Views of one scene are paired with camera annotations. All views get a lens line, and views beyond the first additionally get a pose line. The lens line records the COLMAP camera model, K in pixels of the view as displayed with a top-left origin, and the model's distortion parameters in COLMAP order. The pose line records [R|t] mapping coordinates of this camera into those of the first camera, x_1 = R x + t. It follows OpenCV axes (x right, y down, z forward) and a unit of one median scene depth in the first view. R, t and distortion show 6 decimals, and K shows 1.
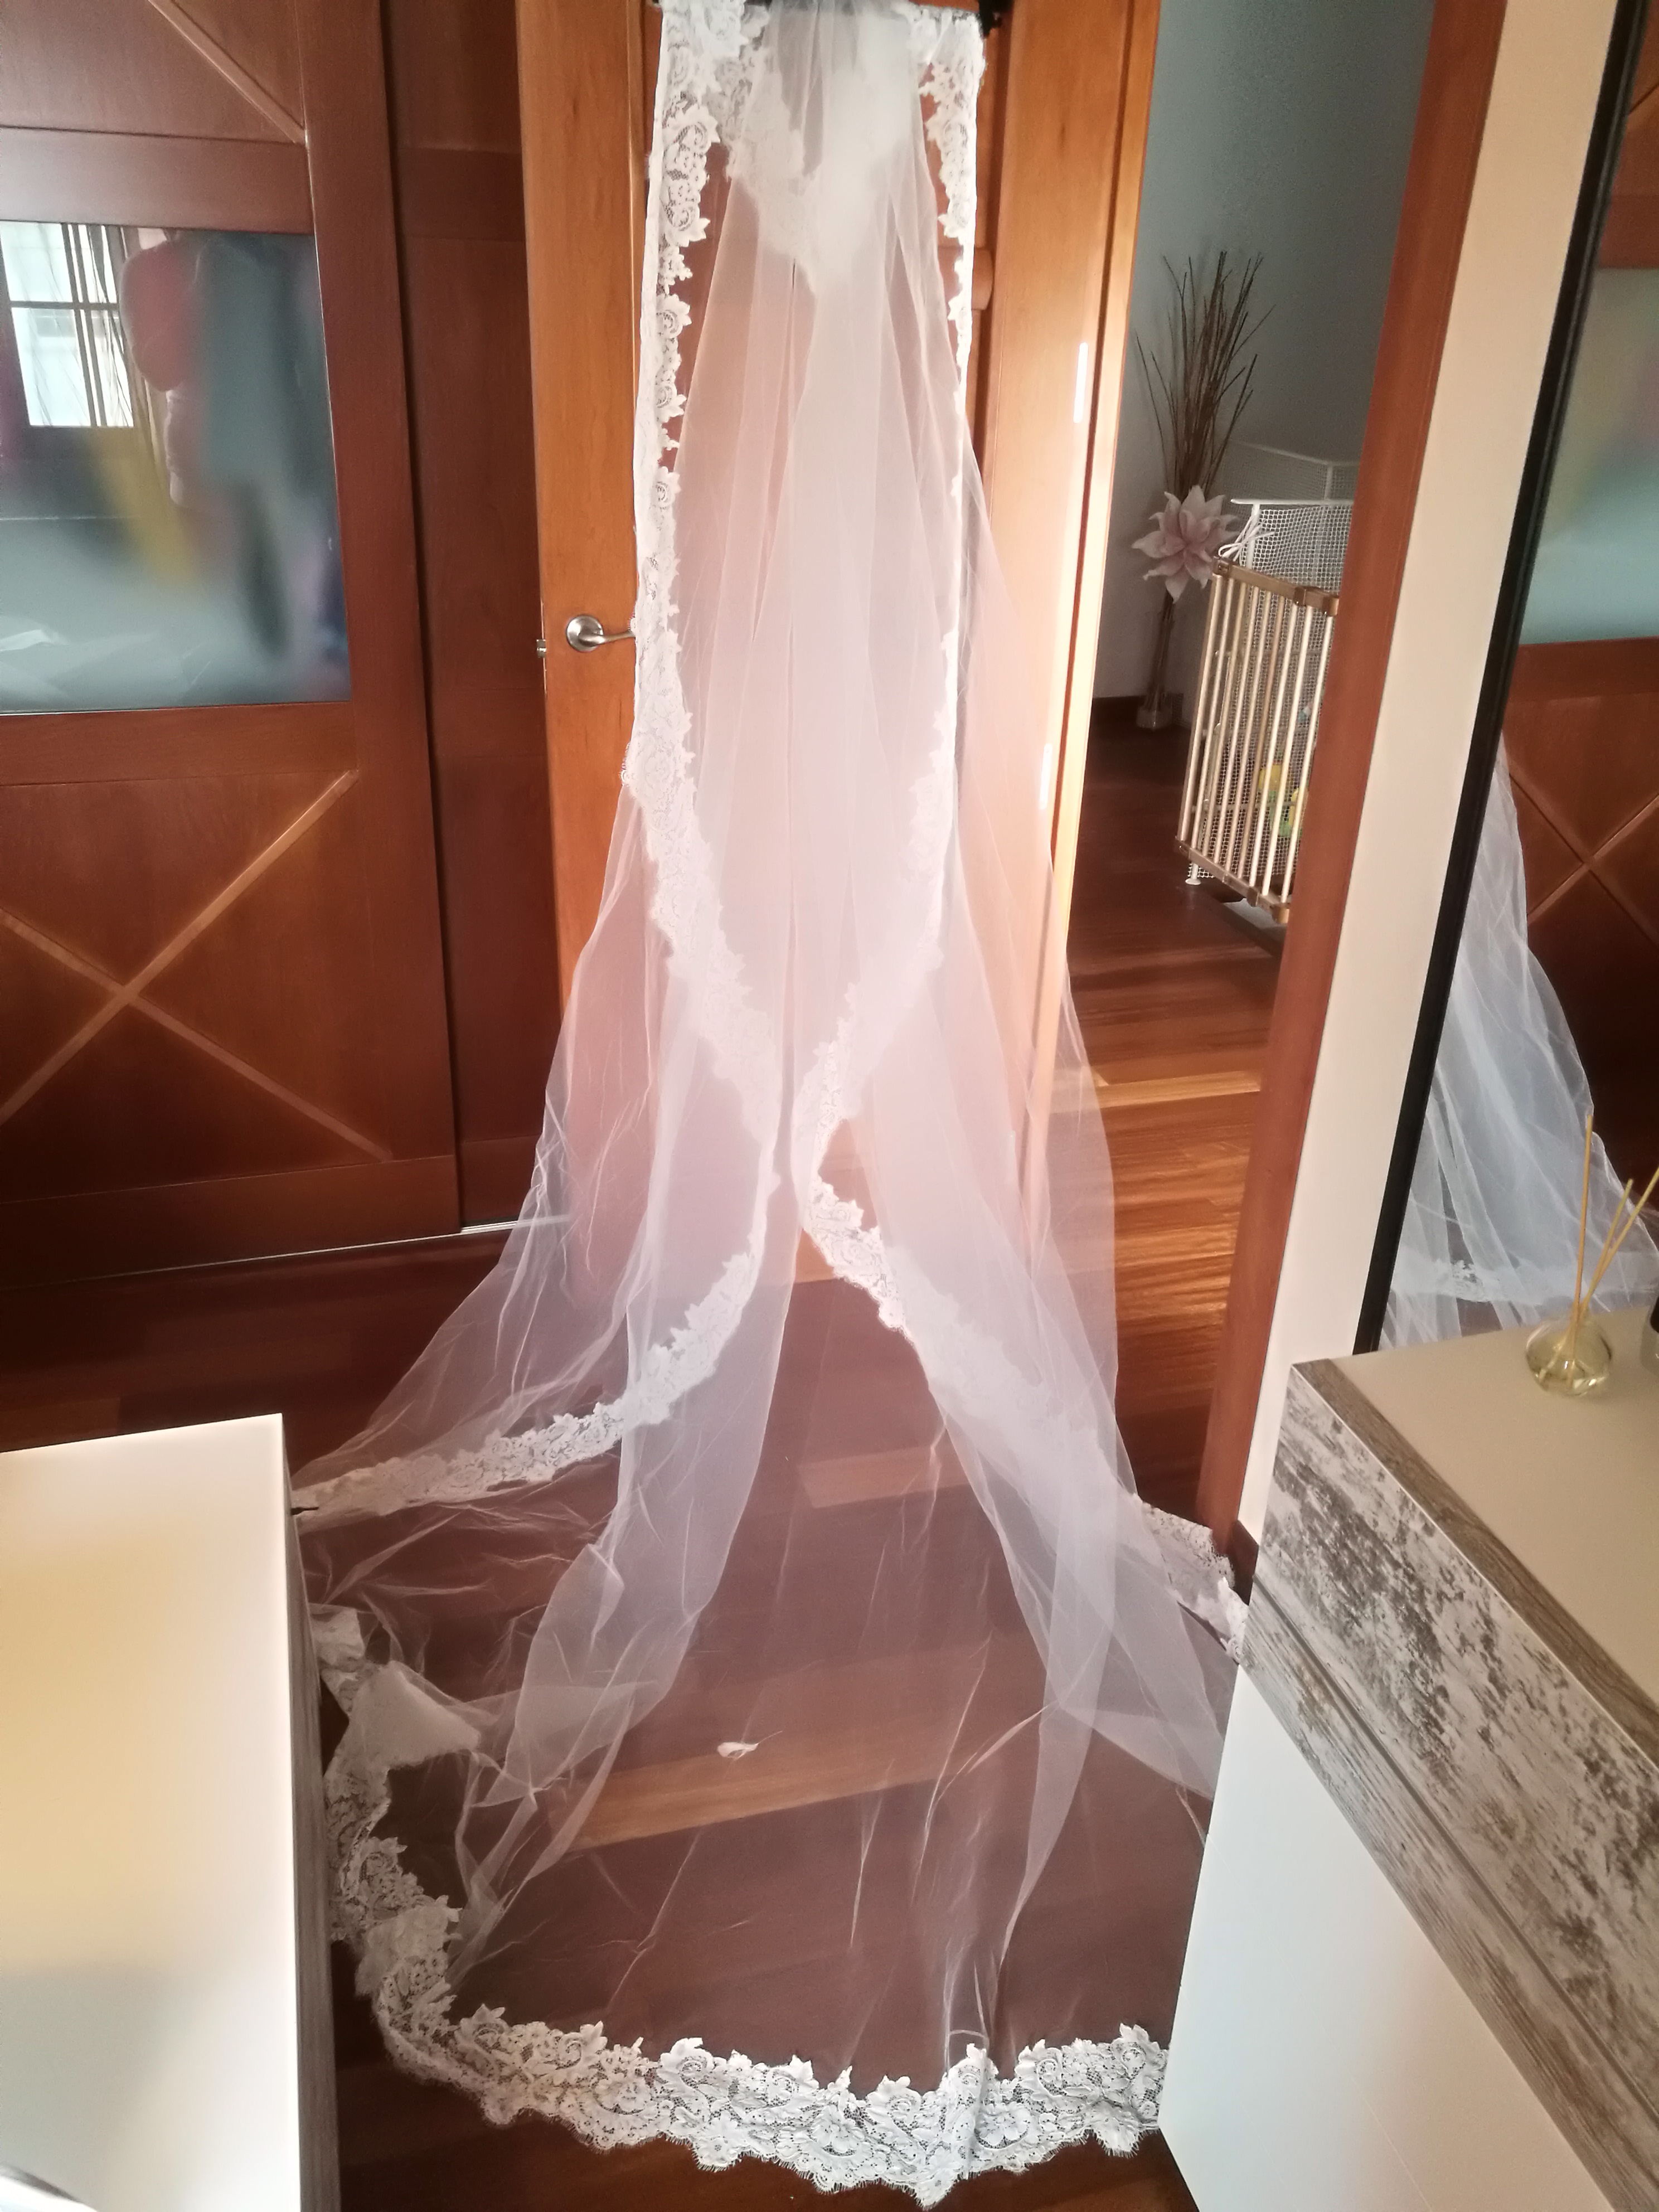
lens RADIAL K [[1704.4, 0, 829.5], [0, 1704.4, 1106.0], [0, 0, 1]] dist [-0.034047, -0.002766]
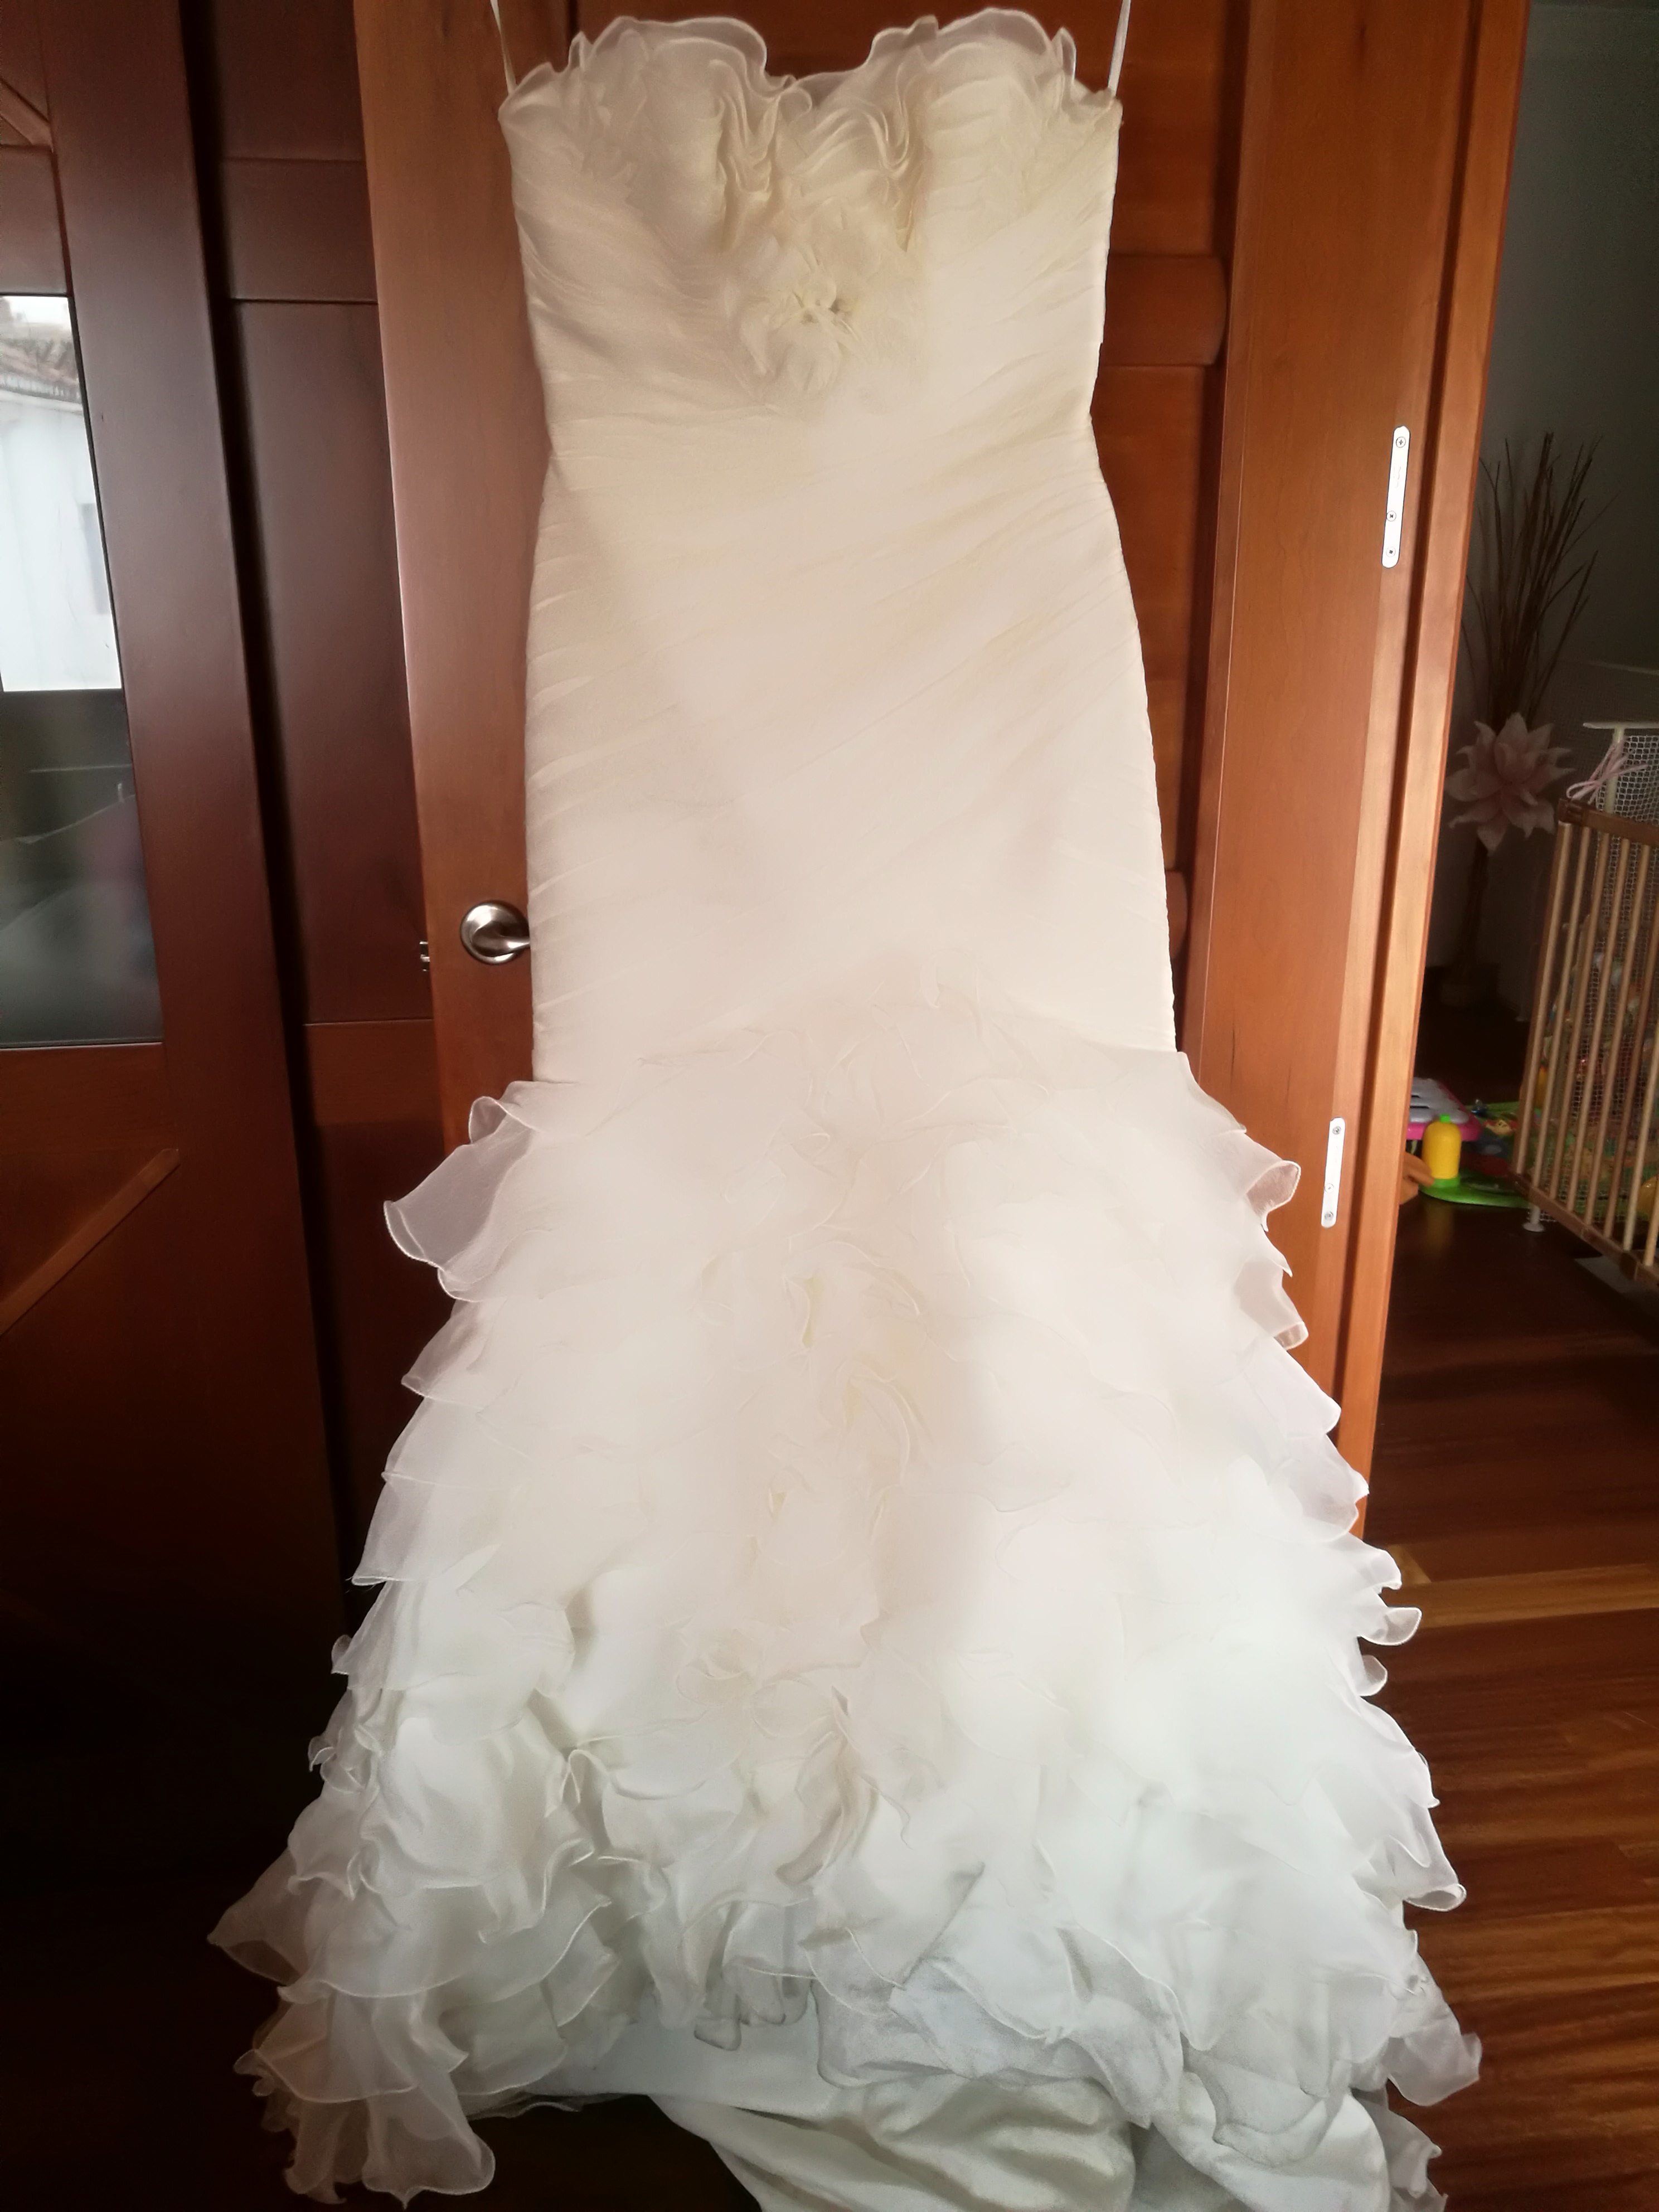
lens RADIAL K [[1768.6, 0, 829.5], [0, 1768.6, 1106.0], [0, 0, 1]] dist [-0.053358, 0.066919]
pose [[0.989000, 0.014029, -0.147247, 0.025824], [-0.034971, 0.989447, -0.140613, -0.071336], [0.143720, 0.144215, 0.979054, 0.220214]]
